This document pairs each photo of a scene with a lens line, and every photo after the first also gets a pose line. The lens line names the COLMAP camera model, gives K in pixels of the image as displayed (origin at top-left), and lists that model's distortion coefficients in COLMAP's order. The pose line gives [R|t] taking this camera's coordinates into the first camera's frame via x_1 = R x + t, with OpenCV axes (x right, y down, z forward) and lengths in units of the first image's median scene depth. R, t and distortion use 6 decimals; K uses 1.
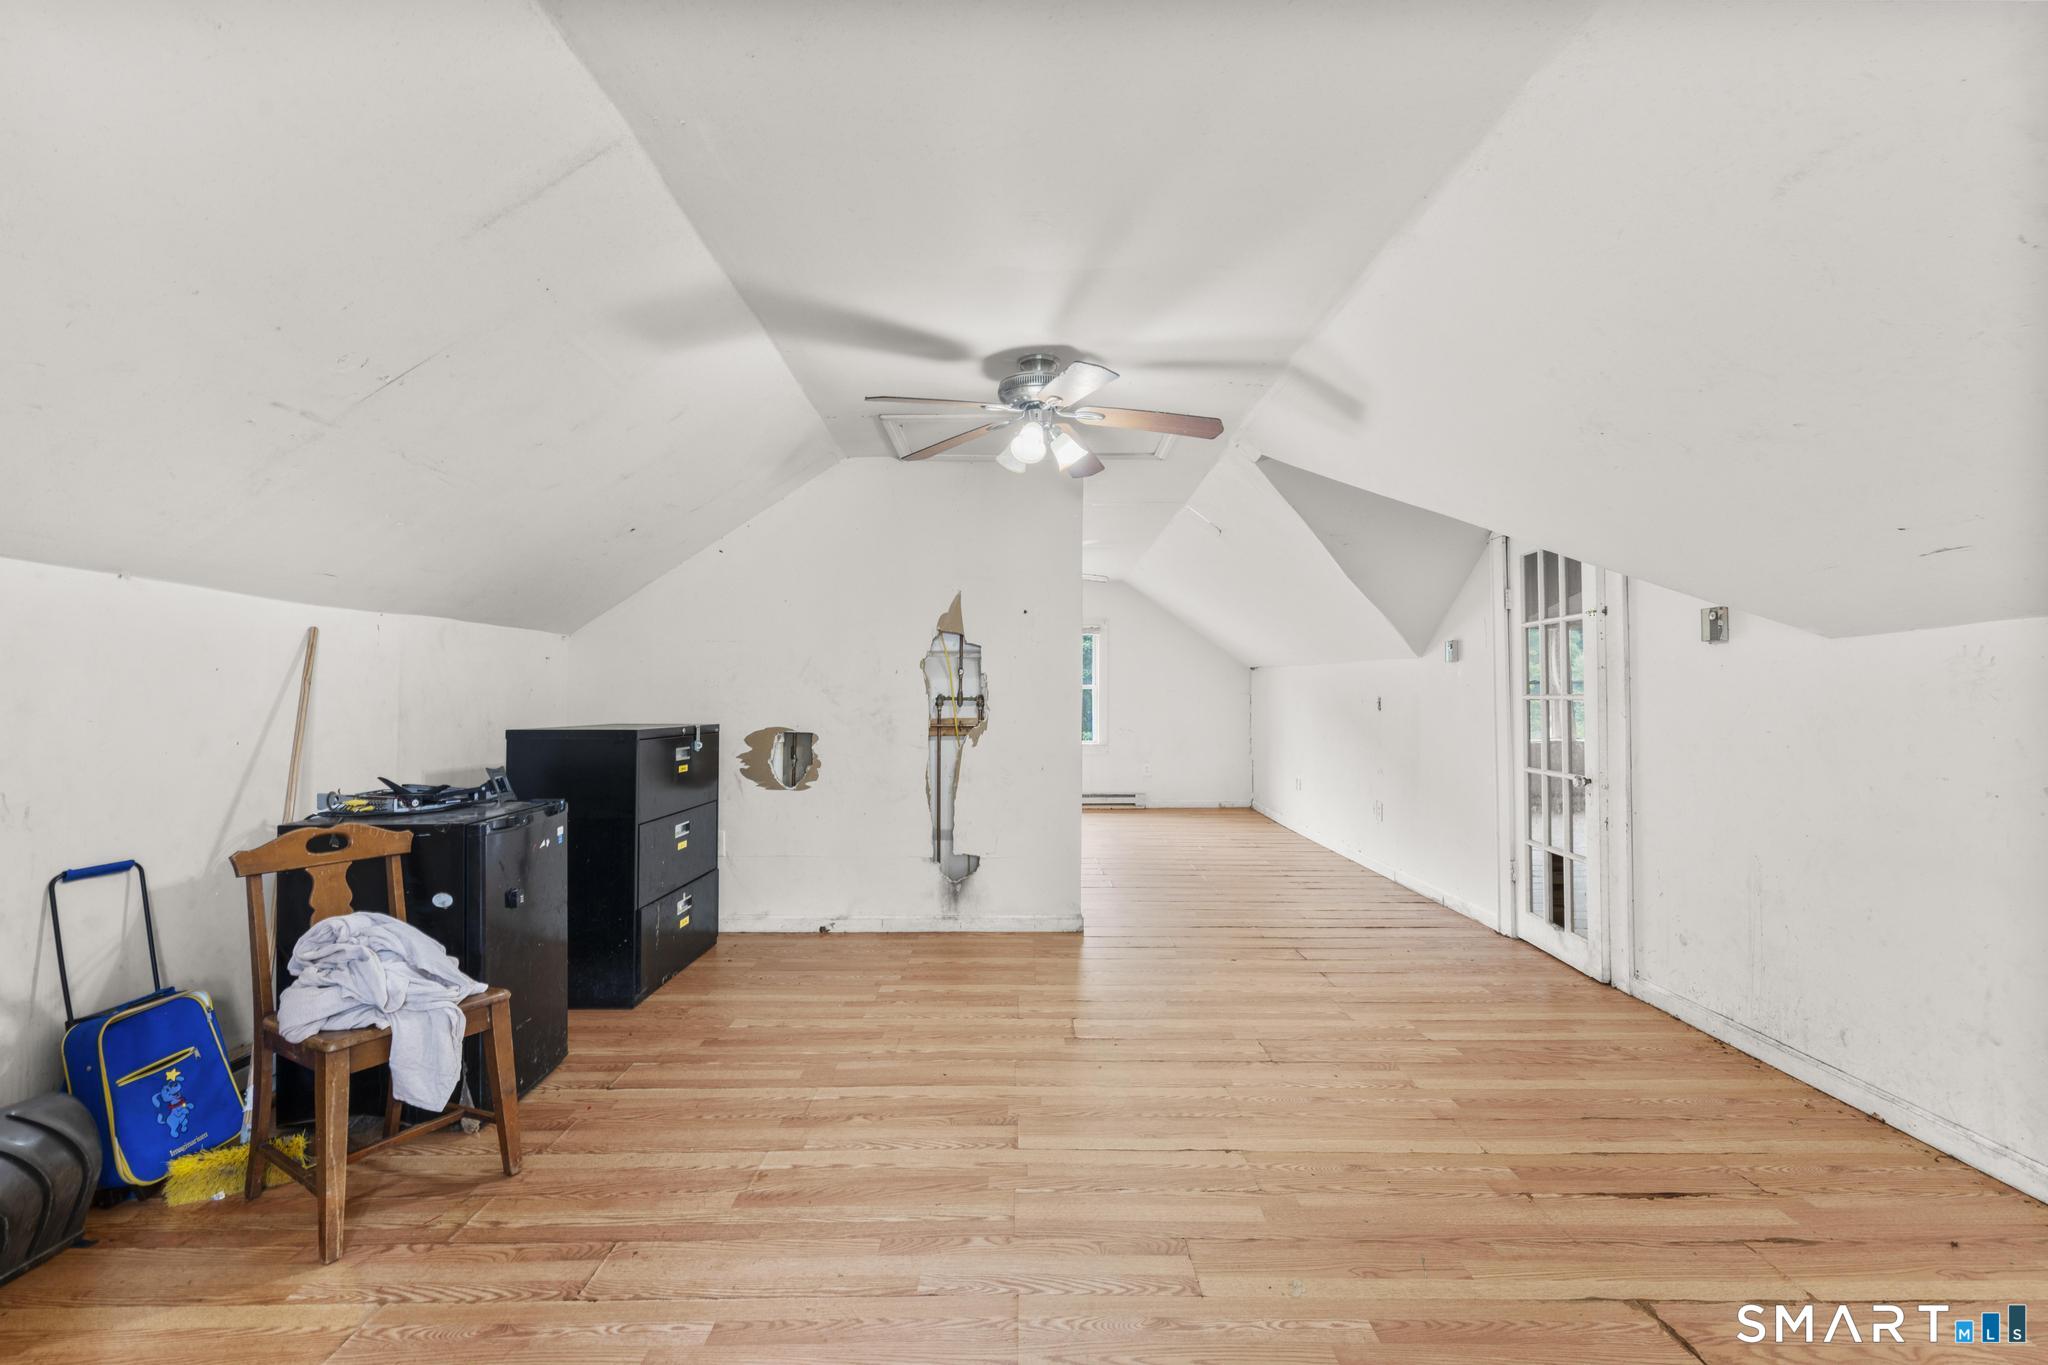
lens RADIAL K [[928.3, 0, 1023.1], [0, 928.3, 678.4], [0, 0, 1]] dist [0.000835, 0.000394]
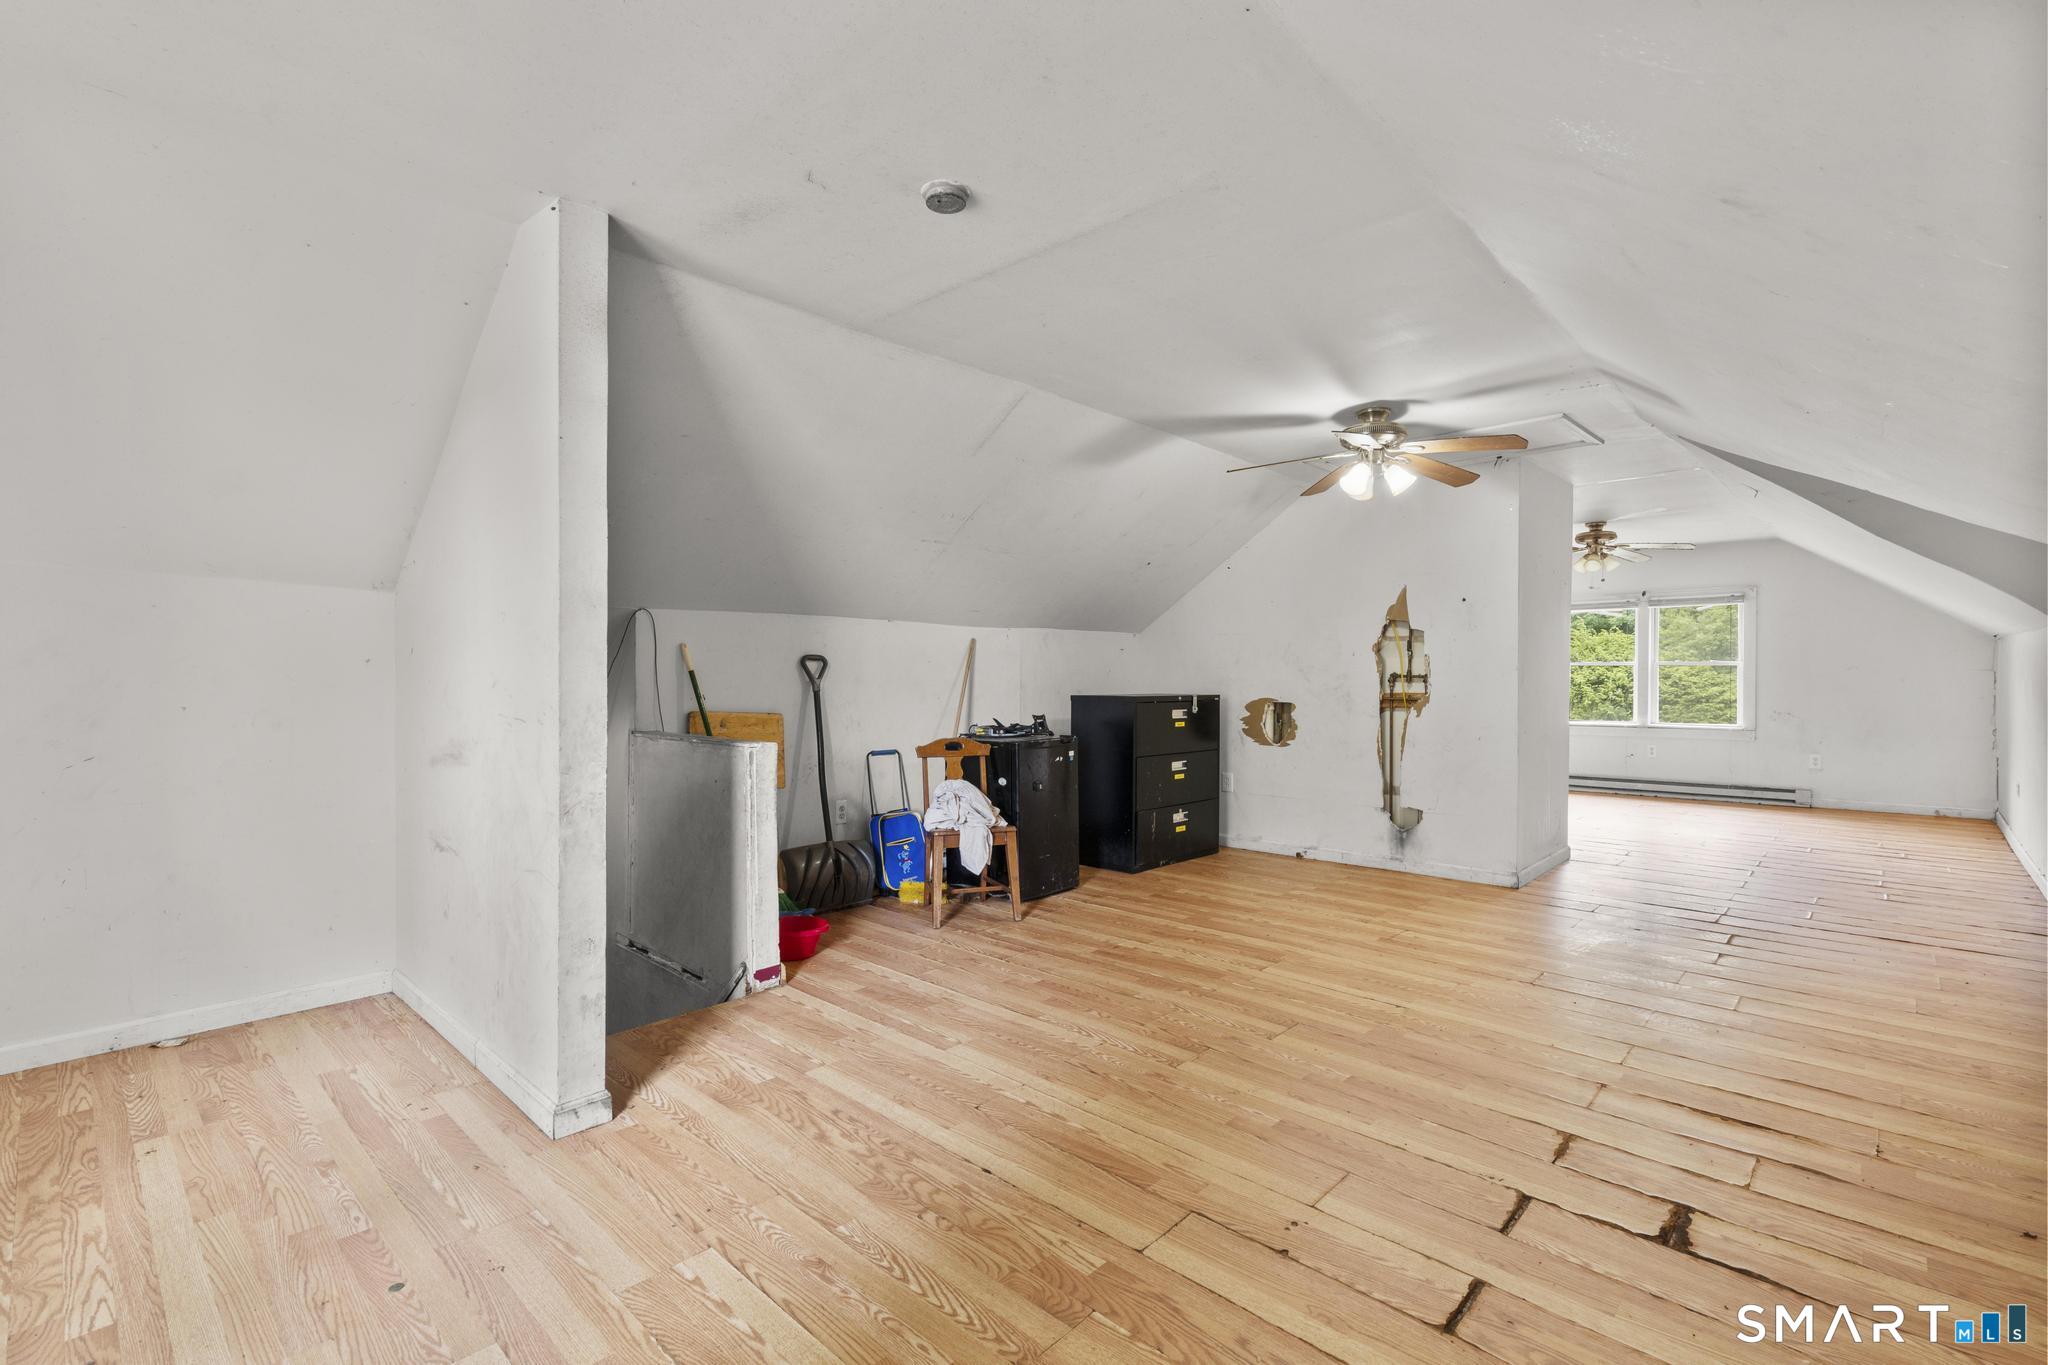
lens RADIAL K [[928.3, 0, 1029.7], [0, 928.3, 681.1], [0, 0, 1]] dist [0.000835, 0.000394]
pose [[0.720302, 0.003594, -0.693651, 0.486712], [0.015121, 0.999668, 0.020882, -0.005219], [0.693495, -0.025530, 0.720009, -0.220137]]
